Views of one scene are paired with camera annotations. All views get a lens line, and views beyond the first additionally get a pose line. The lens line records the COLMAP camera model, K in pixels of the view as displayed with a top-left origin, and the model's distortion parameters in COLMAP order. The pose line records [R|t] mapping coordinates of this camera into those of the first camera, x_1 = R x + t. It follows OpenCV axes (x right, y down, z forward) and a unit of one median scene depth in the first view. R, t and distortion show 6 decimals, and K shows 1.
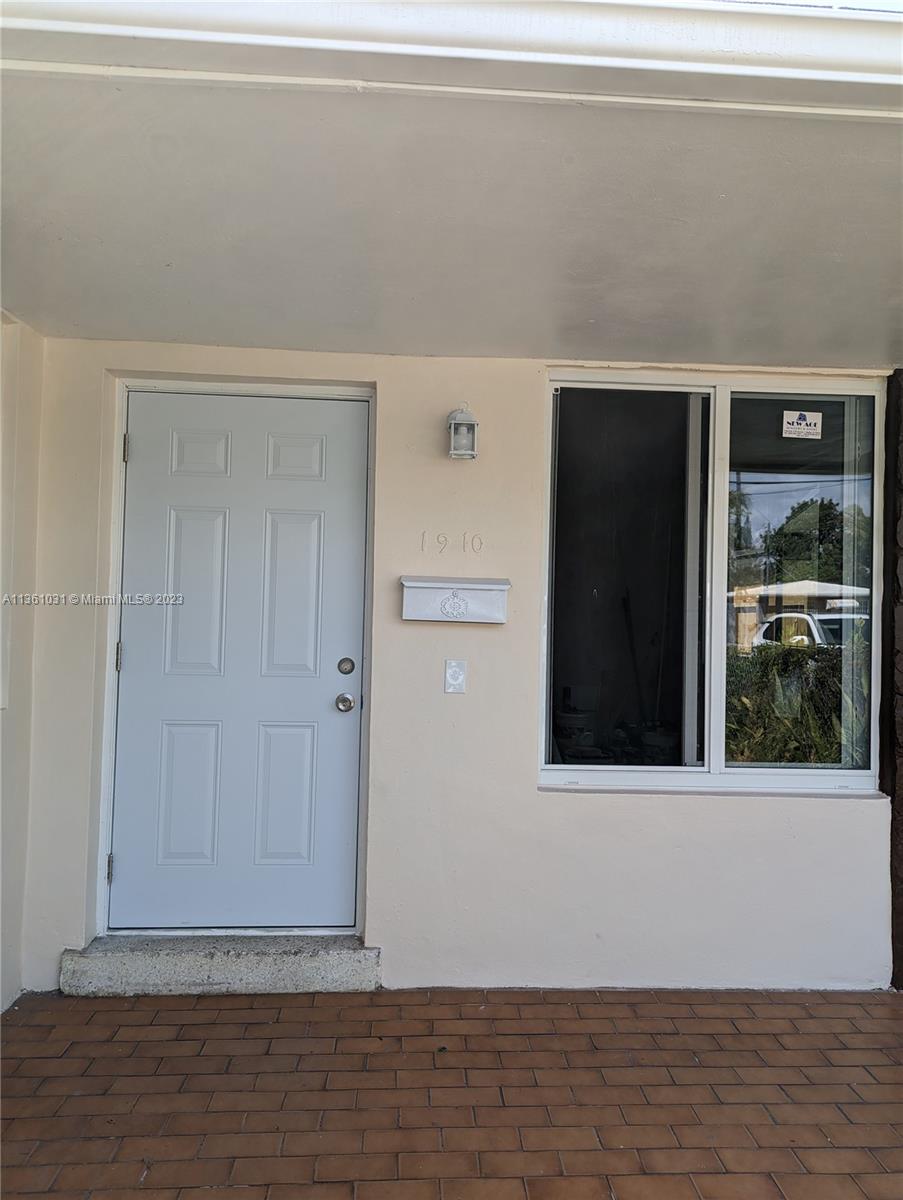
lens RADIAL K [[849.2, 0, 453.7], [0, 849.2, 591.7], [0, 0, 1]] dist [0.039323, -0.004116]
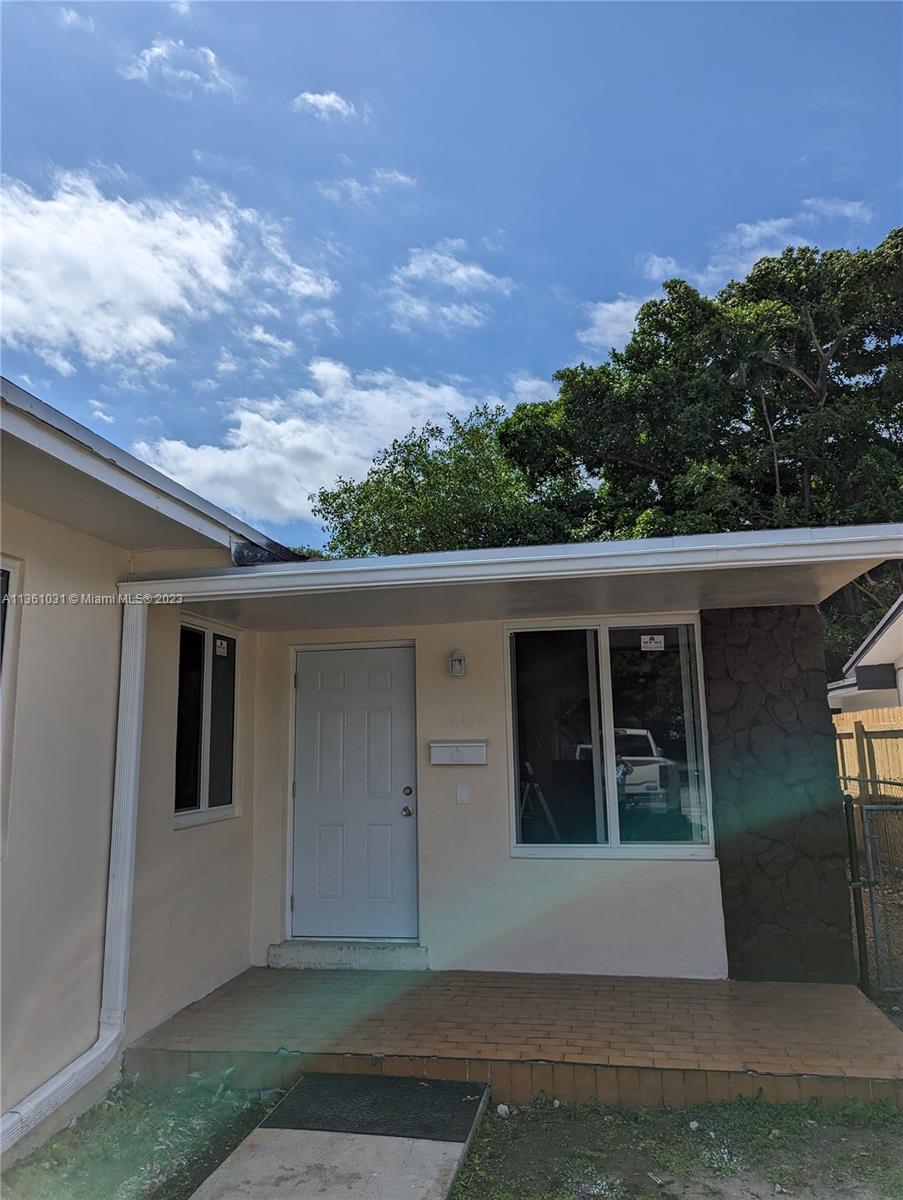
lens RADIAL K [[849.2, 0, 447.2], [0, 849.2, 603.3], [0, 0, 1]] dist [0.039323, -0.004116]
pose [[0.968520, -0.082651, -0.234816, 0.429239], [0.048174, 0.987671, -0.148945, -0.035923], [0.244231, 0.132944, 0.960561, -0.818335]]
